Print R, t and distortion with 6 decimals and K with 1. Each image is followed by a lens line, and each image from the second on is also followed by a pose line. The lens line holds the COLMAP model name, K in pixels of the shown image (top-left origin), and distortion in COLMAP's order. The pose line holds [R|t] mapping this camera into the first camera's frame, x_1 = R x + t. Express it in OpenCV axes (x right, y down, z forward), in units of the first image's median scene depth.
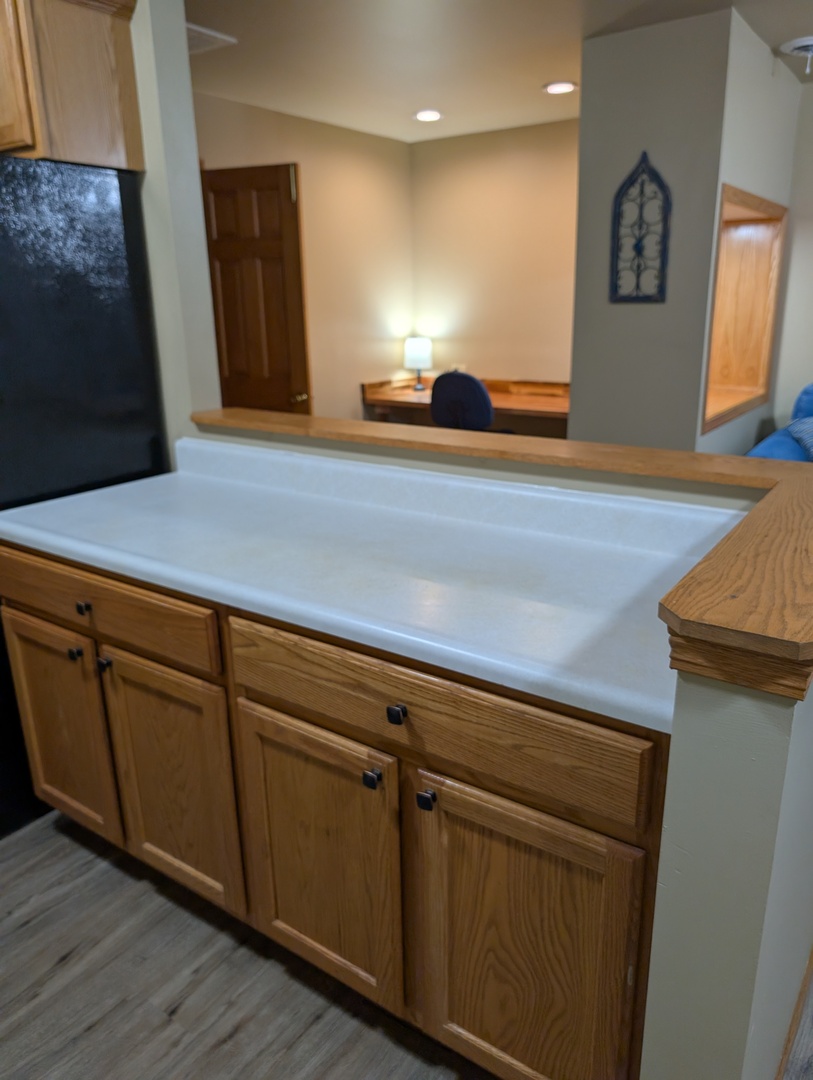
lens RADIAL K [[779.7, 0, 427.9], [0, 779.7, 540.7], [0, 0, 1]] dist [0.010235, -0.021374]
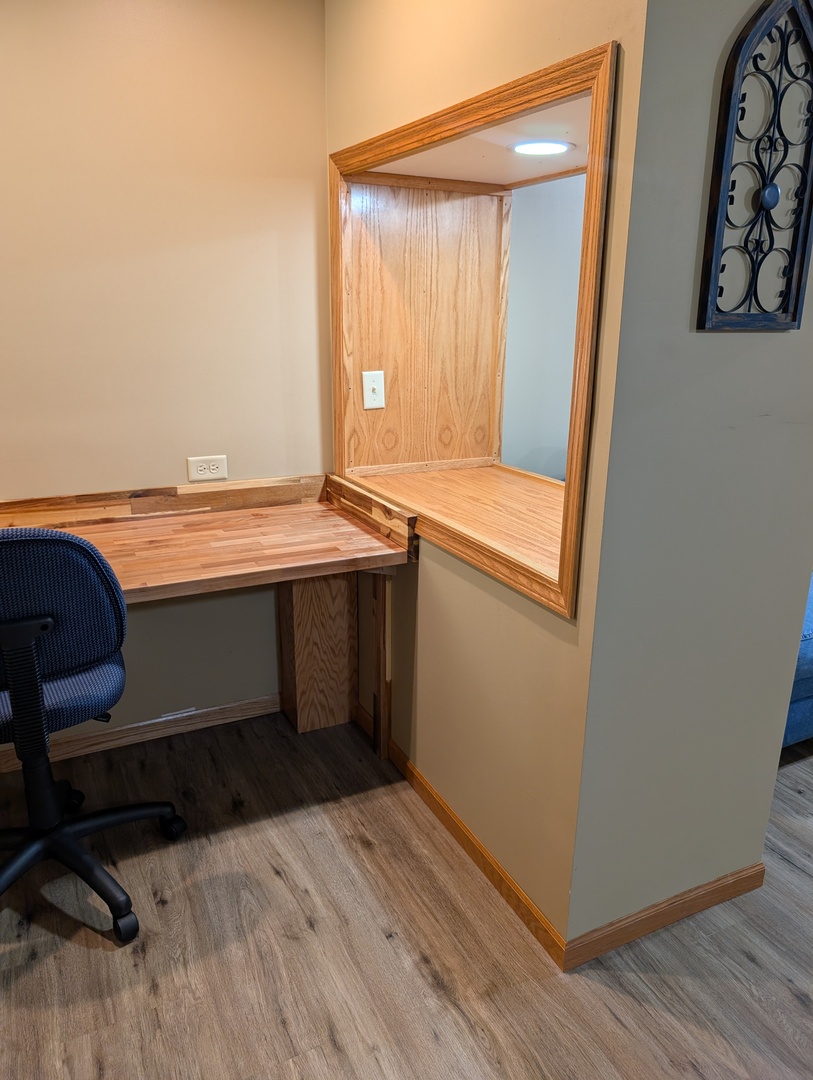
lens RADIAL K [[779.7, 0, 422.5], [0, 779.7, 543.3], [0, 0, 1]] dist [0.010235, -0.021374]
pose [[0.482349, -0.232572, 0.844541, -0.434498], [0.236117, 0.962946, 0.130323, -0.622691], [-0.843557, 0.136549, 0.519390, 2.024558]]
